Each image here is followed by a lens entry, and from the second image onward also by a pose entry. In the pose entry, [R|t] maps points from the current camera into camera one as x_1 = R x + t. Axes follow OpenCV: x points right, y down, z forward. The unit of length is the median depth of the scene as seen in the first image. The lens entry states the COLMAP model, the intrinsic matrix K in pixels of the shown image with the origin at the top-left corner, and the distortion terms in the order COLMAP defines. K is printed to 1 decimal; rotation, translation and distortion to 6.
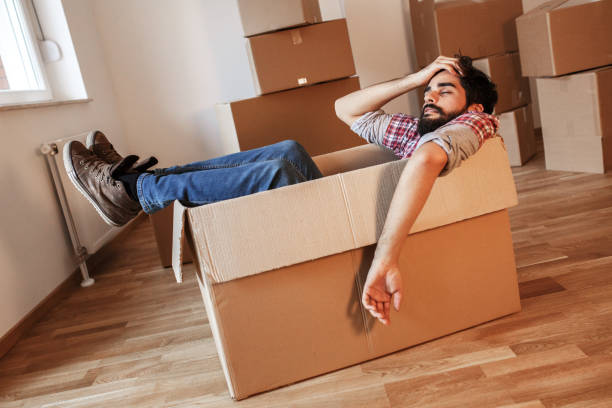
lens RADIAL K [[589.3, 0, 306.6], [0, 589.3, 201.4], [0, 0, 1]] dist [-0.055626, 0.090984]
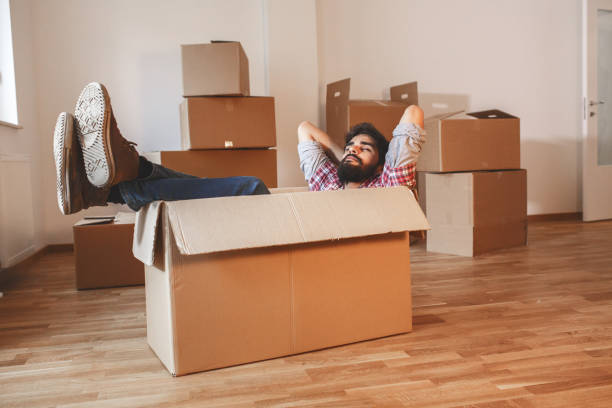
lens RADIAL K [[589.3, 0, 306.6], [0, 589.3, 201.4], [0, 0, 1]] dist [-0.055626, 0.090984]
pose [[0.968890, 0.151047, 0.196052, -0.111397], [-0.116689, 0.977388, -0.176343, 0.137141], [-0.218255, 0.147980, 0.964607, -0.154535]]
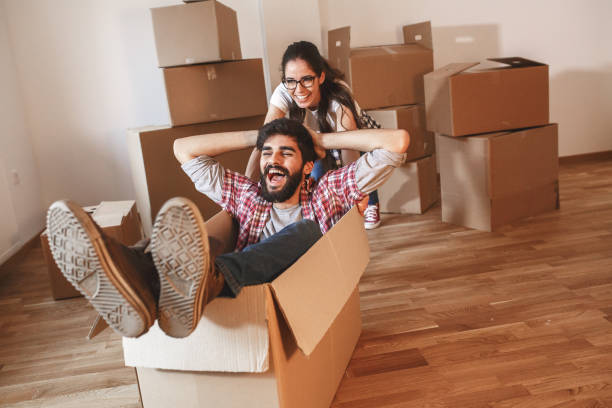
lens RADIAL K [[589.3, 0, 306.6], [0, 589.3, 201.4], [0, 0, 1]] dist [-0.055626, 0.090984]
pose [[0.990345, 0.071135, 0.118979, 0.066181], [-0.071042, 0.997461, -0.005028, -0.109899], [-0.119035, -0.003473, 0.992884, -0.030348]]
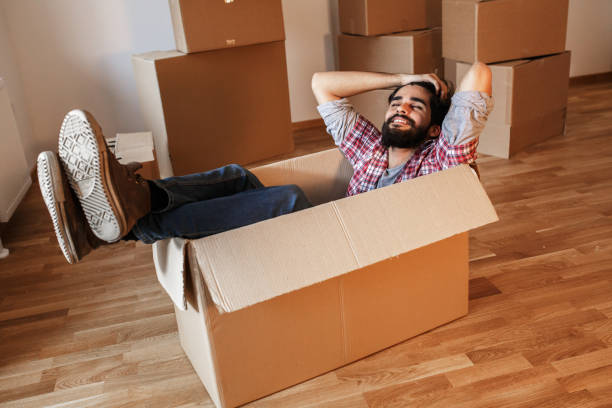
lens RADIAL K [[589.3, 0, 306.6], [0, 589.3, 201.4], [0, 0, 1]] dist [-0.055626, 0.090984]
pose [[0.972575, 0.027452, 0.230965, -0.170750], [-0.058953, 0.989679, 0.130617, -0.133296], [-0.224995, -0.140651, 0.964155, 0.010306]]
